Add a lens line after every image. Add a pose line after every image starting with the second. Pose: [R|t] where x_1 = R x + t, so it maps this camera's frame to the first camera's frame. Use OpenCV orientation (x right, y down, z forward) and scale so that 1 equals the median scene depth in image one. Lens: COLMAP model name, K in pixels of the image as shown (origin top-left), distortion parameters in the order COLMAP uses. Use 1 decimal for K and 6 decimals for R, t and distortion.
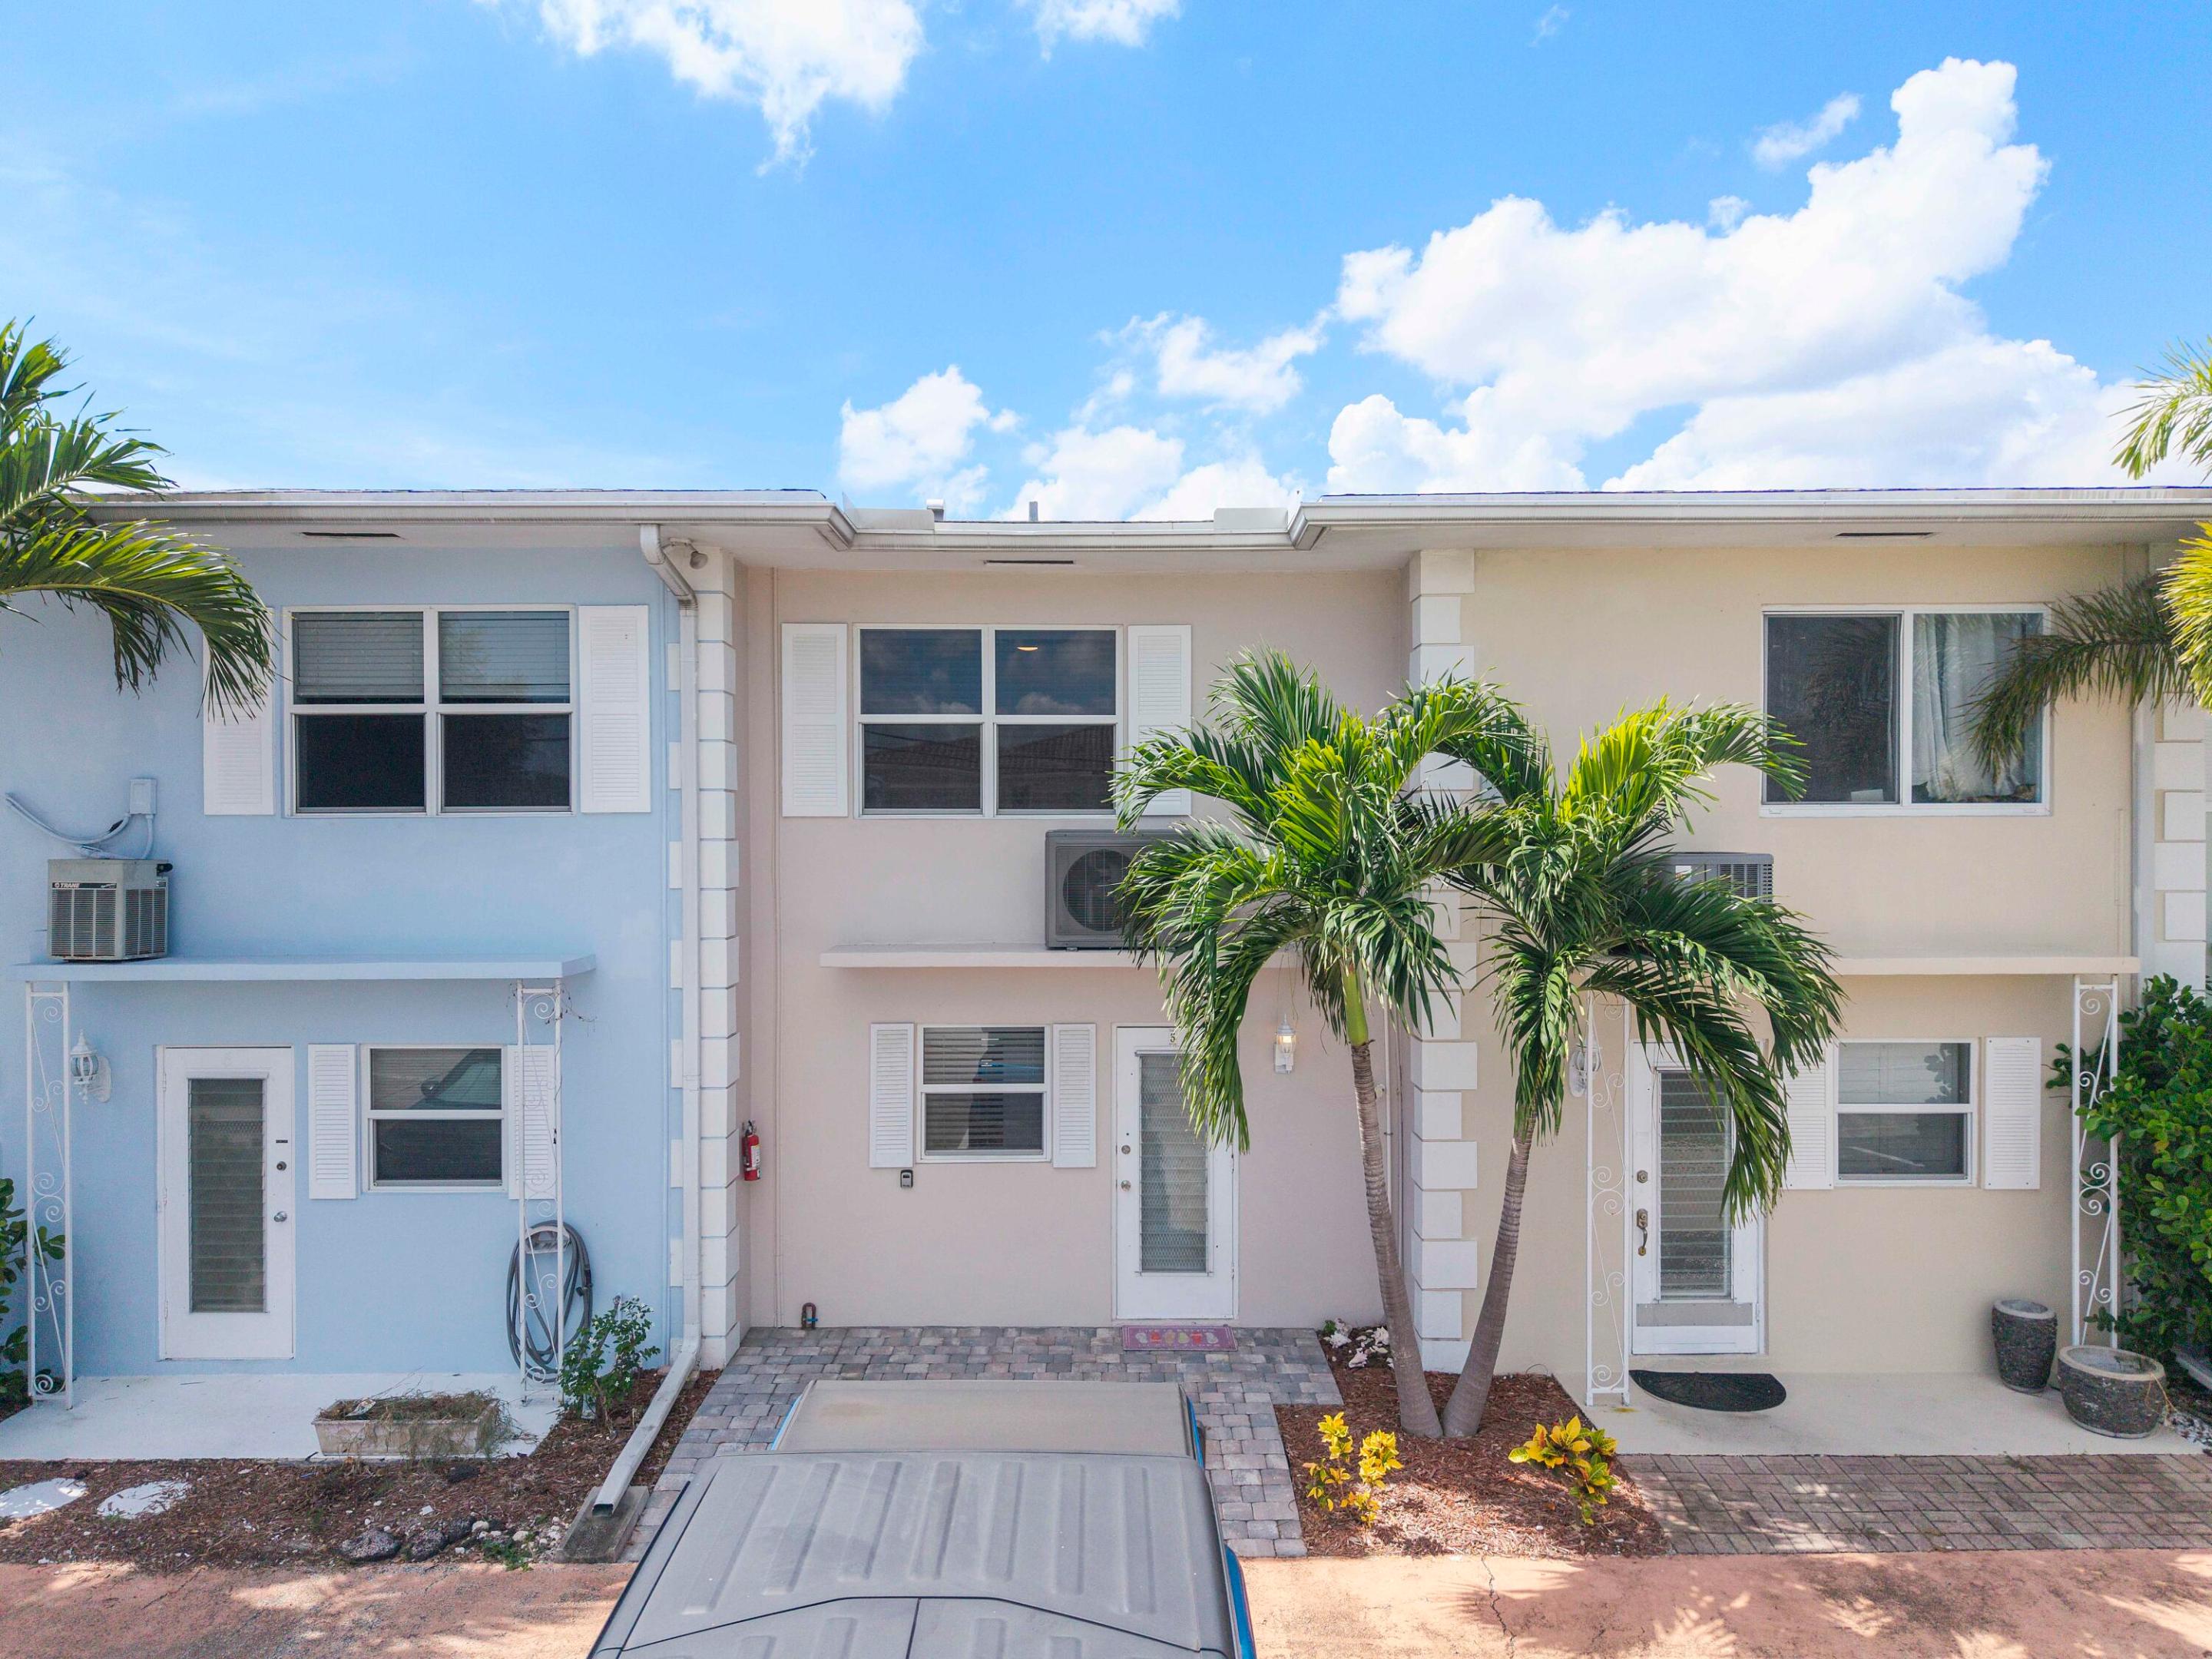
lens RADIAL K [[1494.6, 0, 1106.0], [0, 1494.6, 829.5], [0, 0, 1]] dist [0.035630, -0.043502]
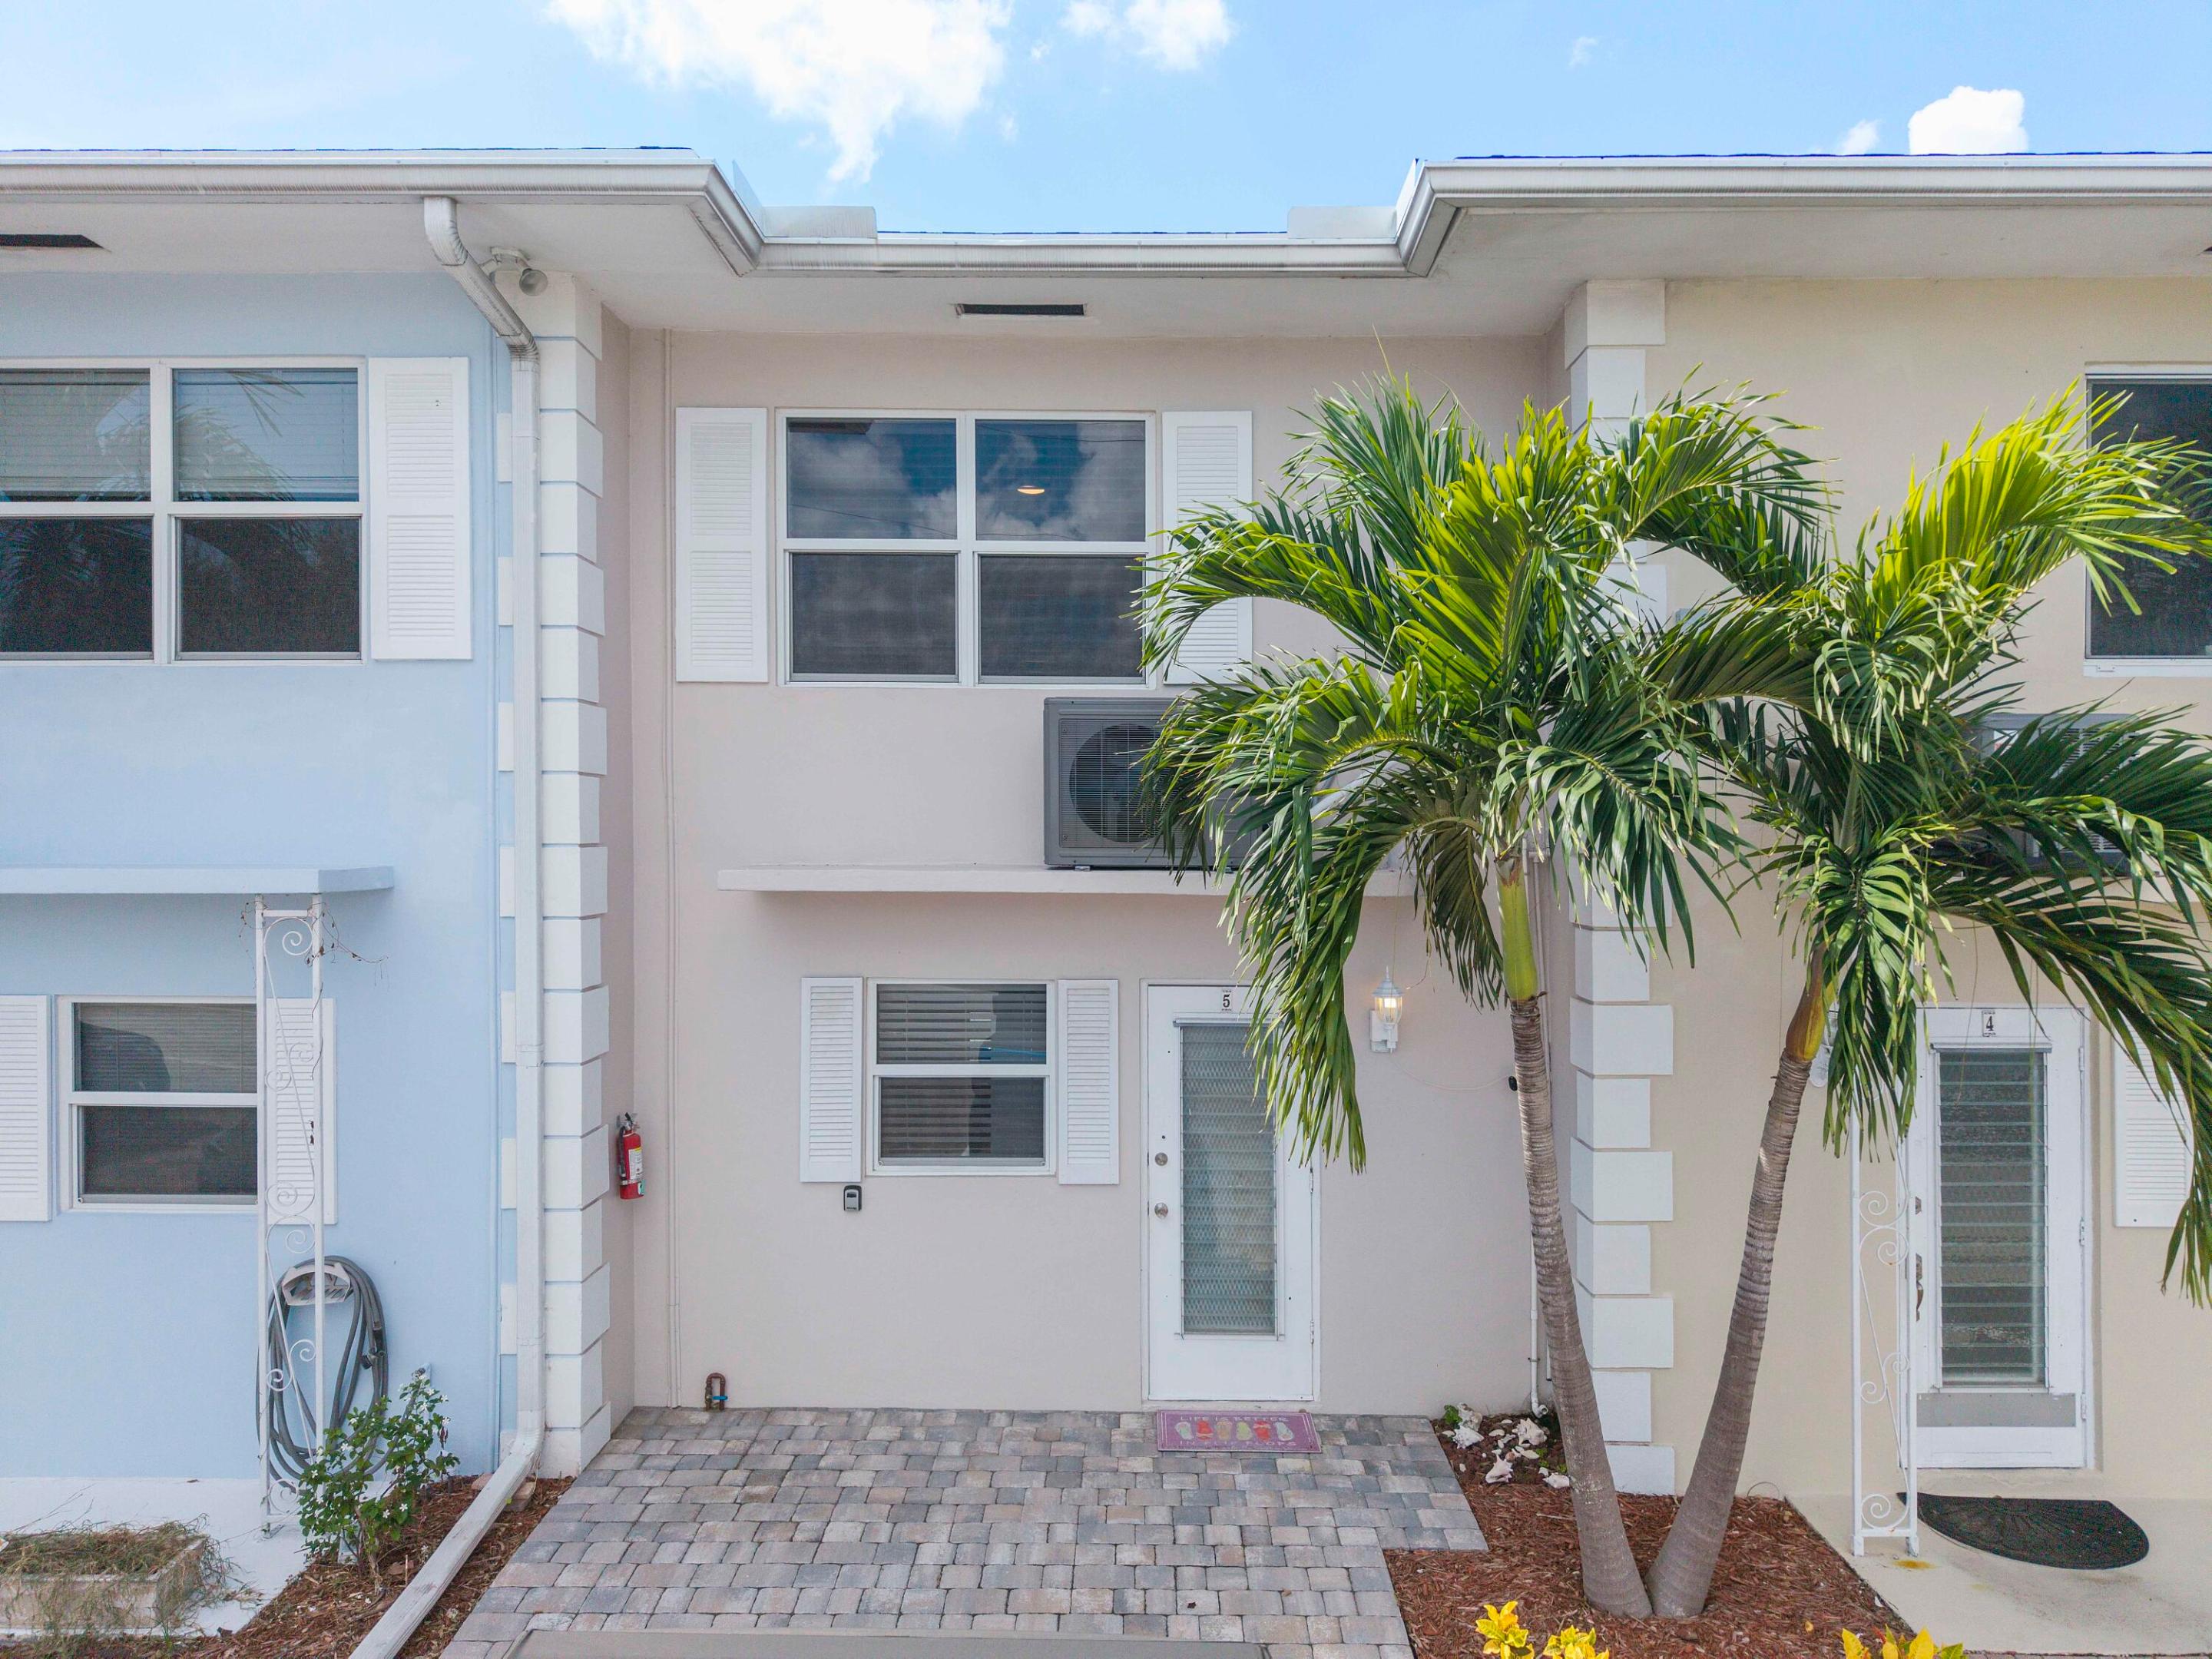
lens RADIAL K [[1538.5, 0, 1085.4], [0, 1538.5, 728.5], [0, 0, 1]] dist [0.001952, 0.004631]
pose [[0.999287, -0.001585, -0.037712, 0.005780], [-0.000628, 0.998281, -0.058605, 0.058186], [0.037740, 0.058587, 0.997569, 0.285691]]
